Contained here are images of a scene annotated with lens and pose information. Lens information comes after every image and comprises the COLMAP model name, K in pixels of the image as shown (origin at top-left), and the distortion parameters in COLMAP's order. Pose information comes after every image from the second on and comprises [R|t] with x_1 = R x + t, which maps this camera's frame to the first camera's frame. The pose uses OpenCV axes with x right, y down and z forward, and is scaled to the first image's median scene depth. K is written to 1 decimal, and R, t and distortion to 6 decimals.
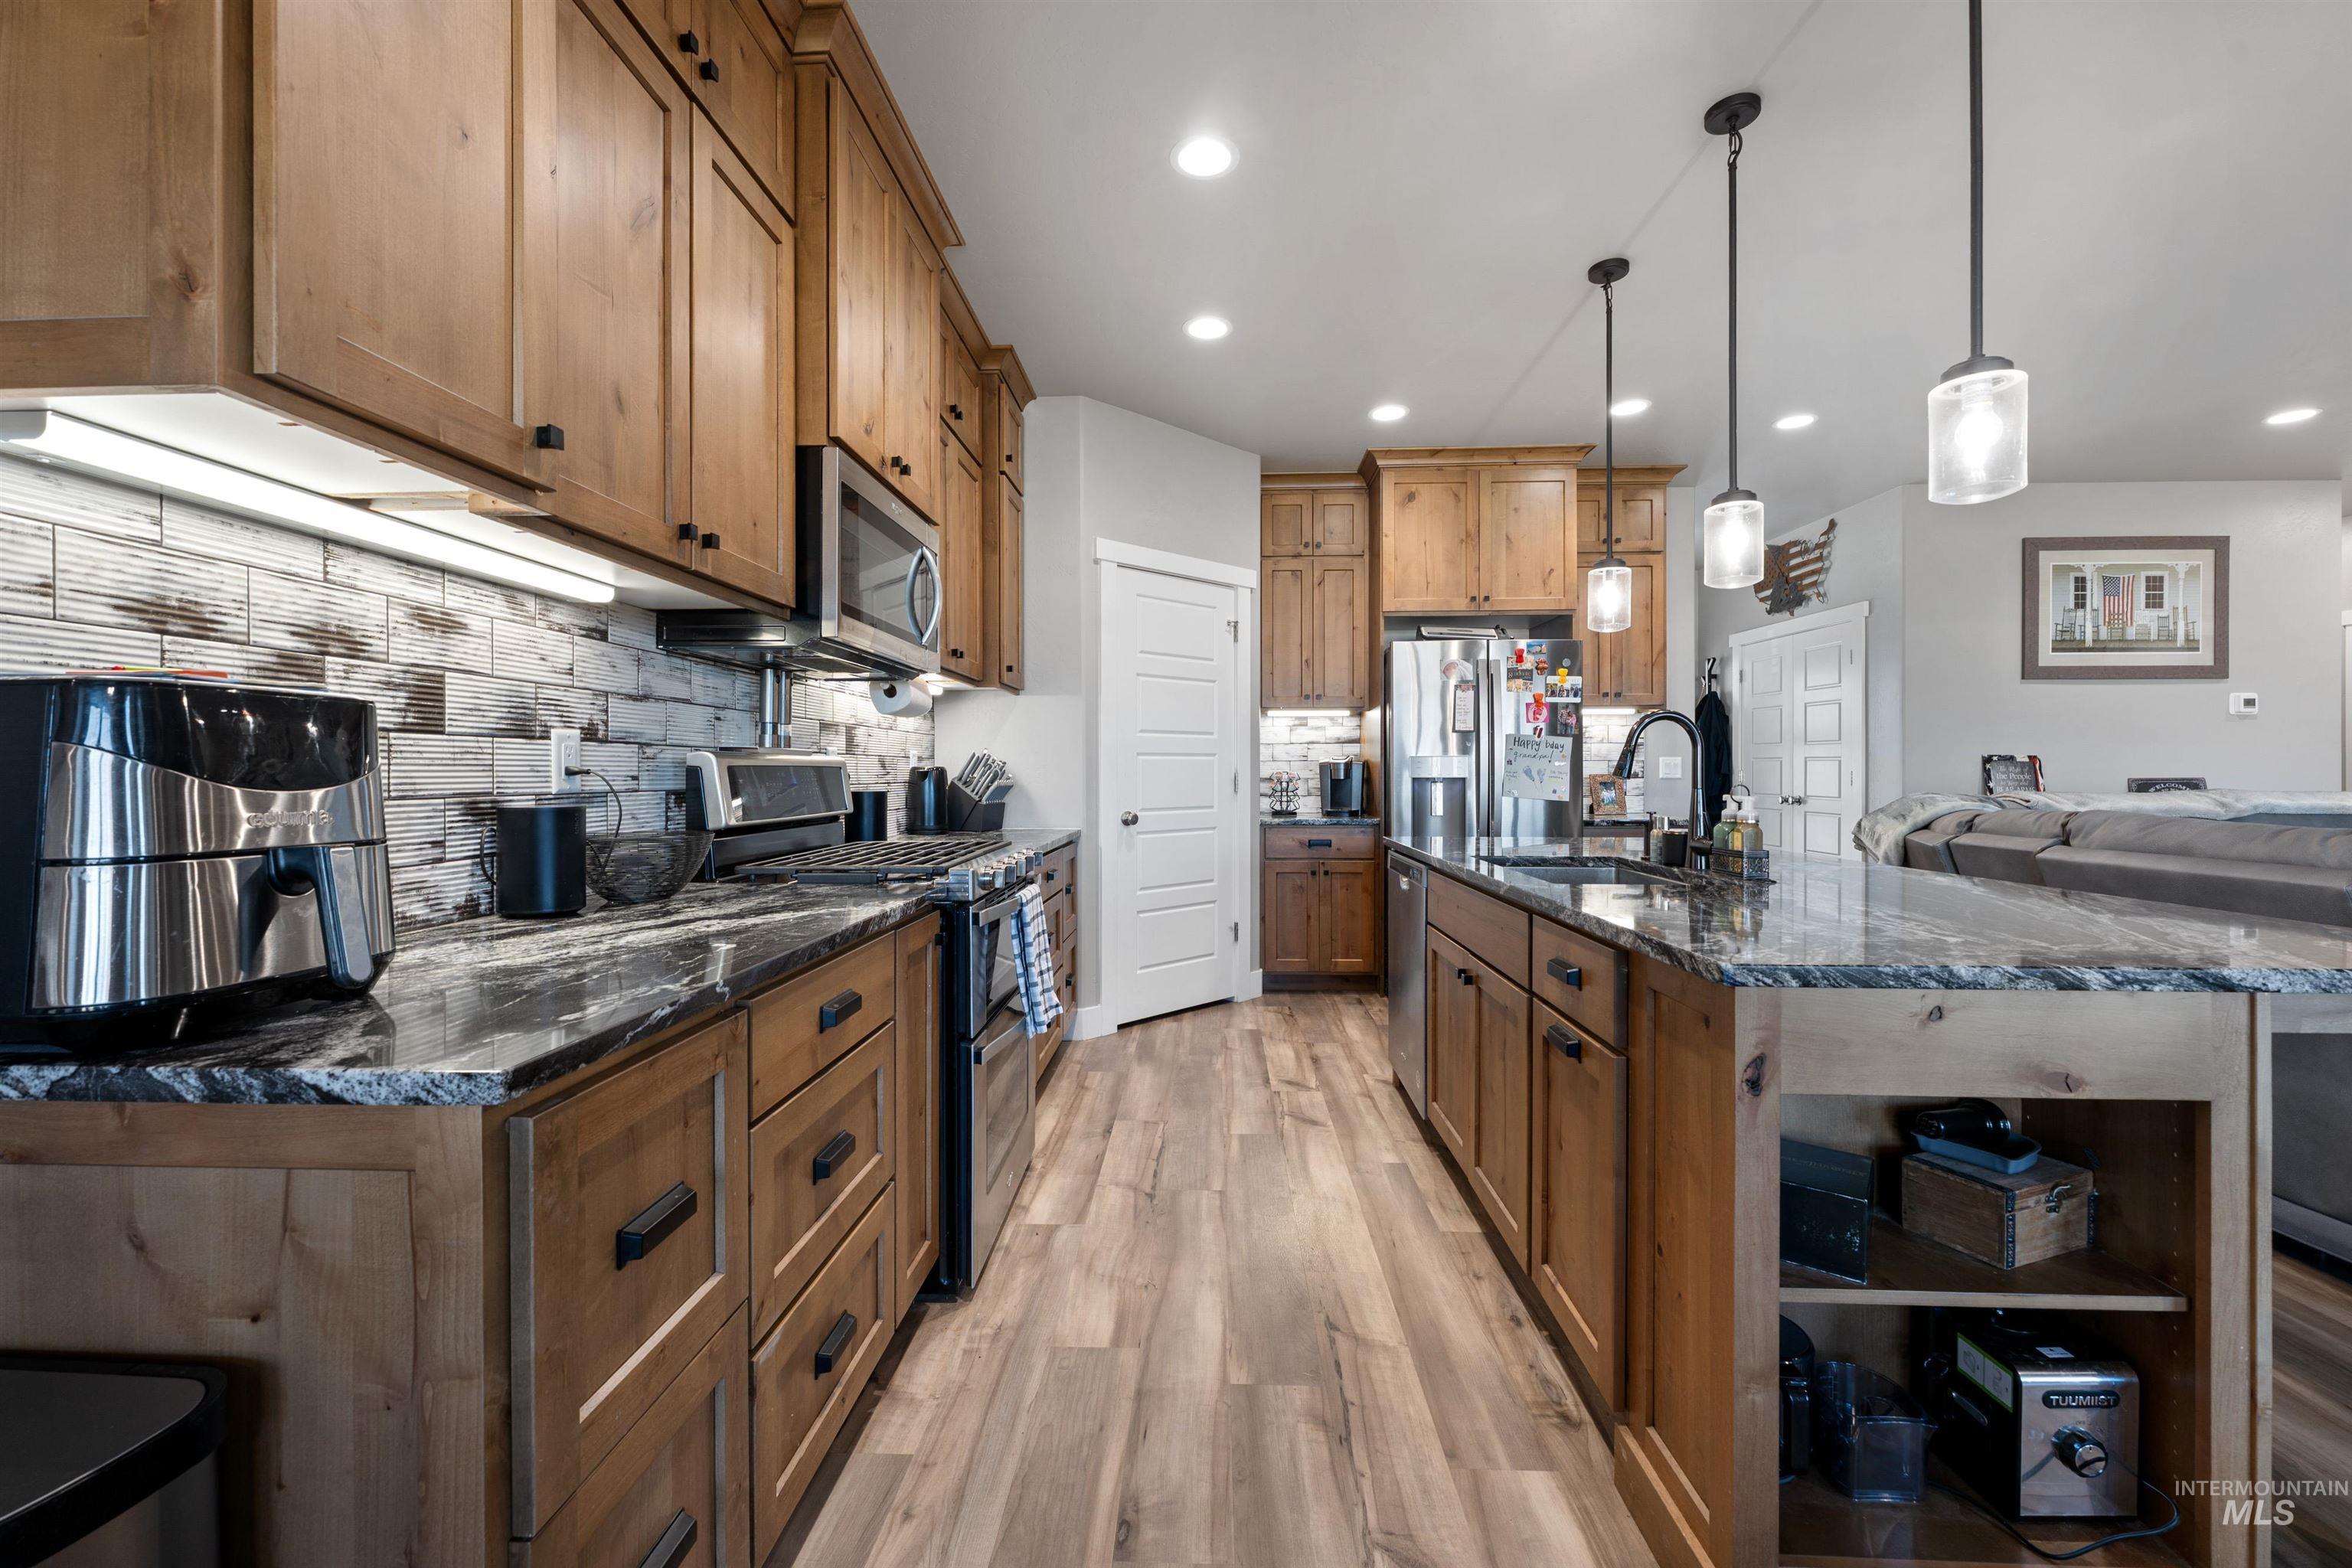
lens RADIAL K [[940.7, 0, 1175.9], [0, 940.7, 776.9], [0, 0, 1]] dist [-0.002059, -0.000253]
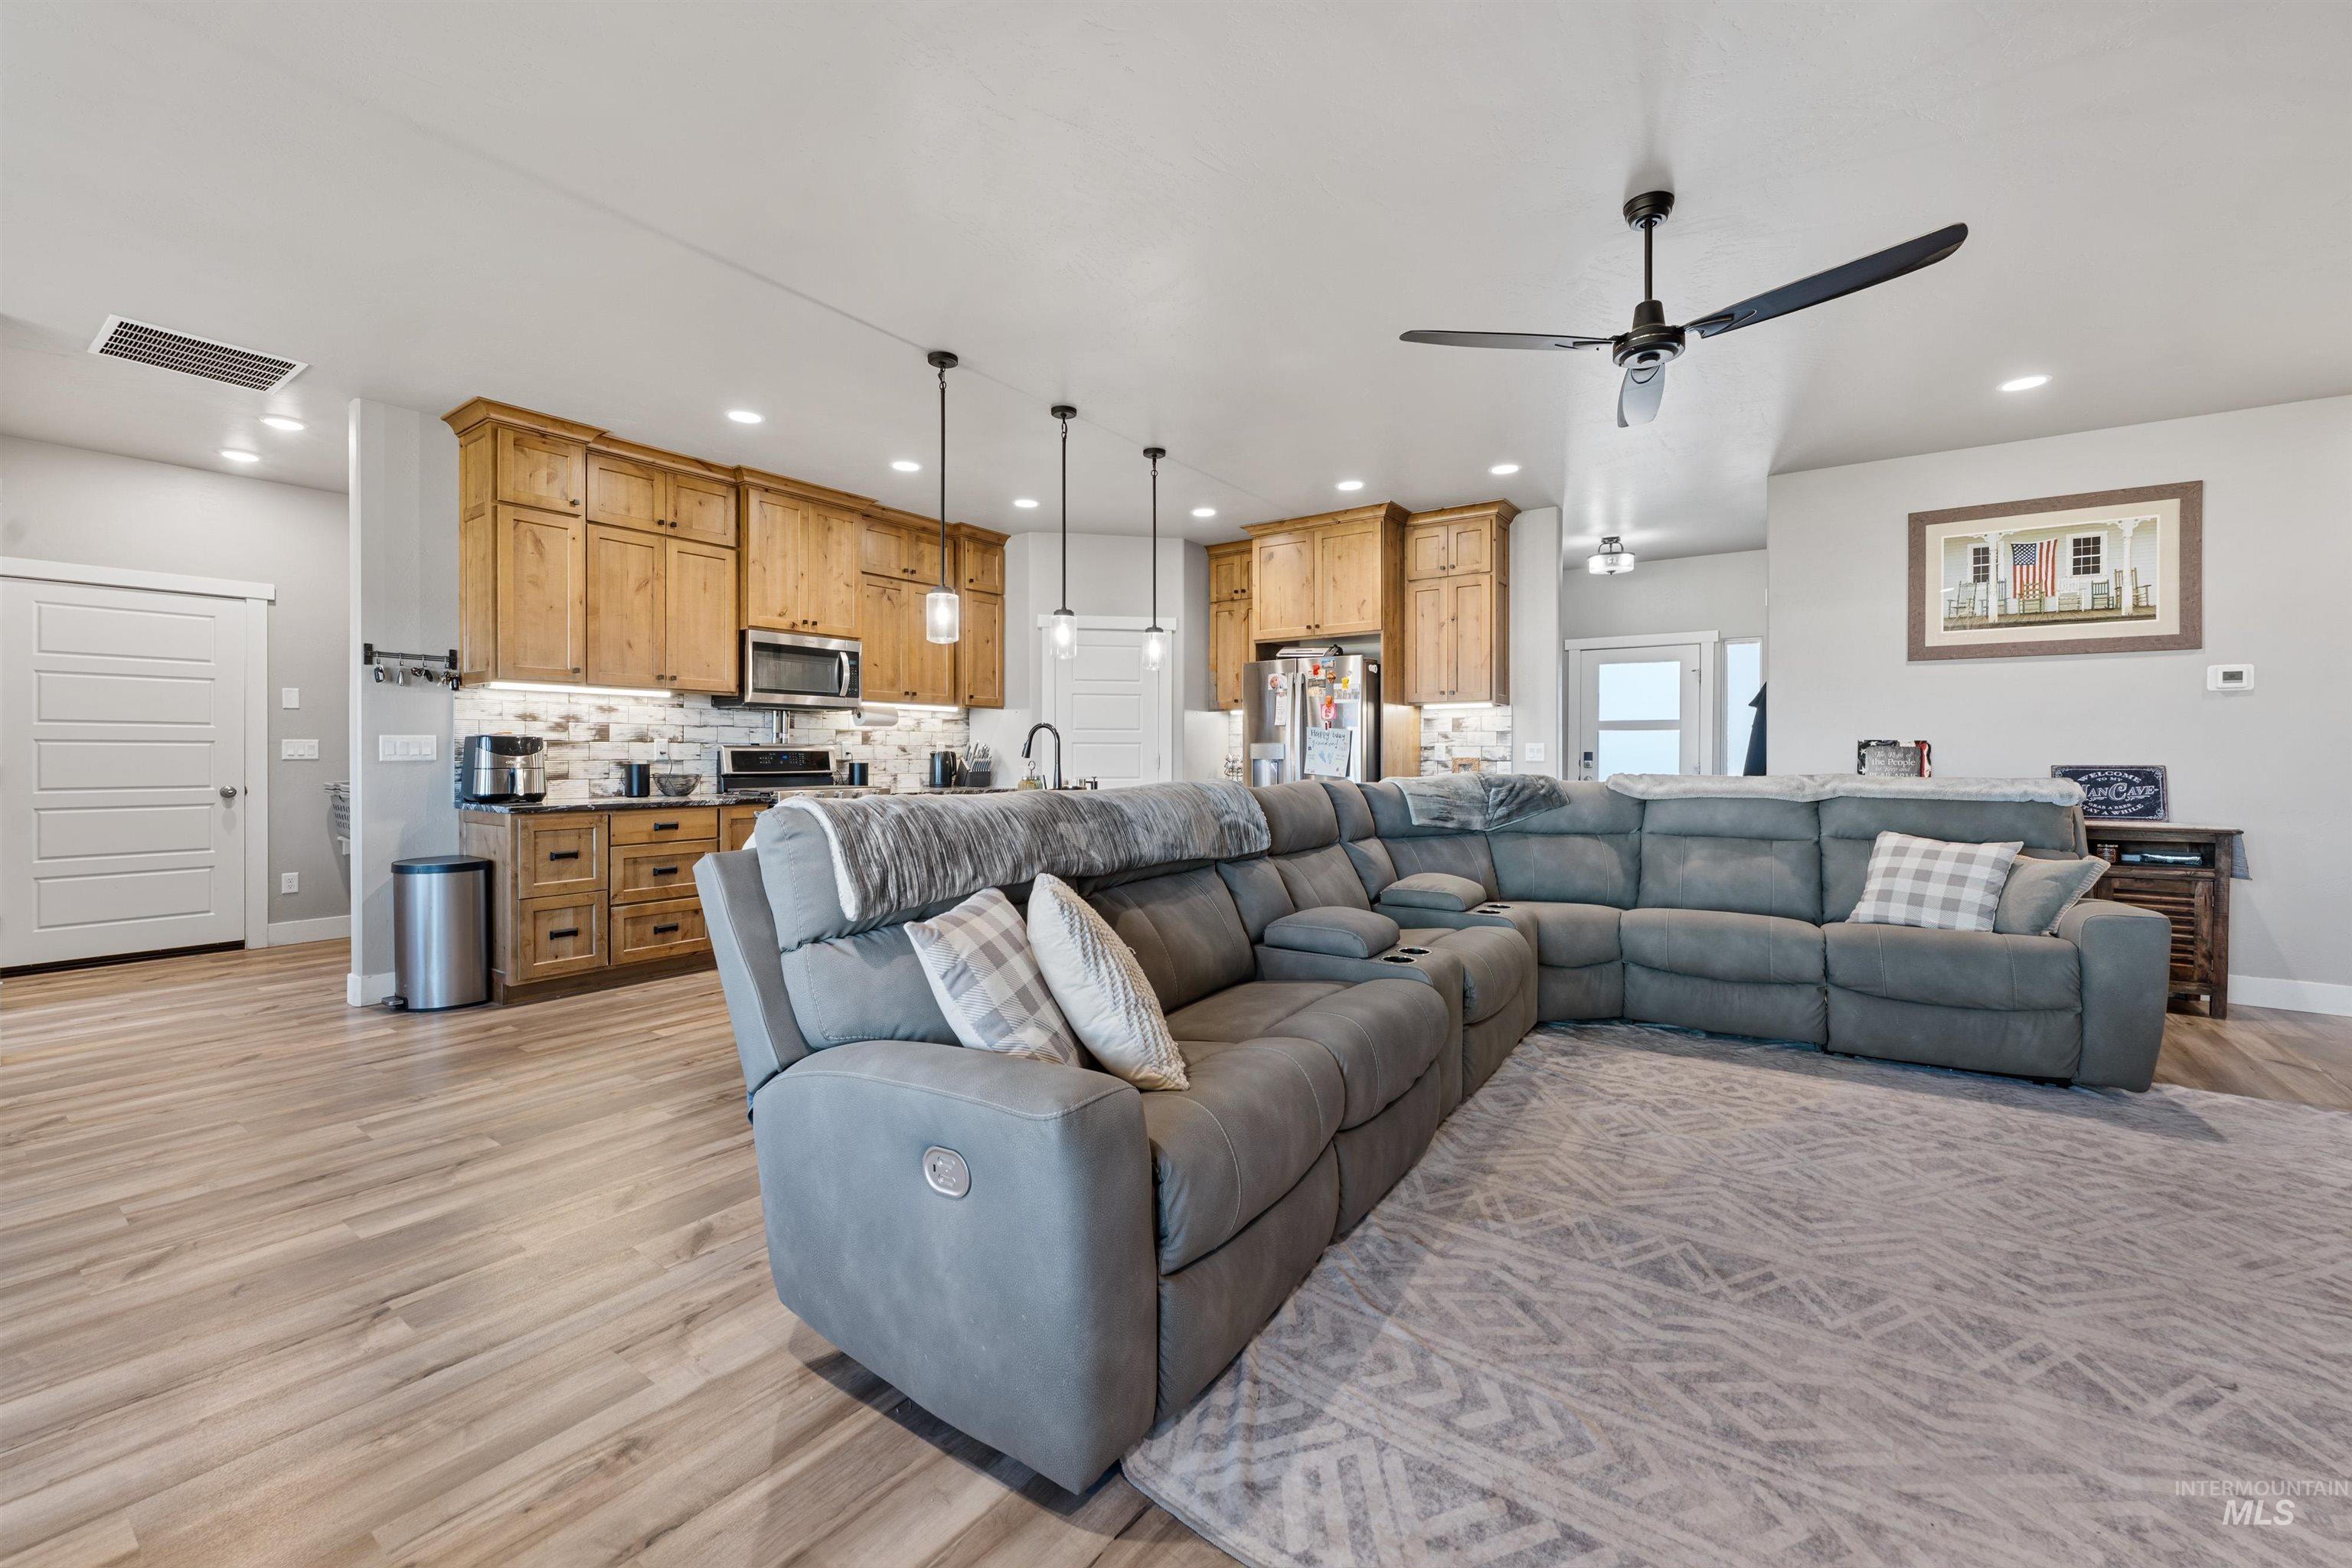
lens RADIAL K [[940.7, 0, 1167.4], [0, 940.7, 766.2], [0, 0, 1]] dist [-0.002059, -0.000253]
pose [[0.837632, 0.010310, -0.546138, 0.801899], [-0.006630, 0.999940, 0.008709, 0.000078], [0.546195, -0.003674, 0.837650, -0.219352]]
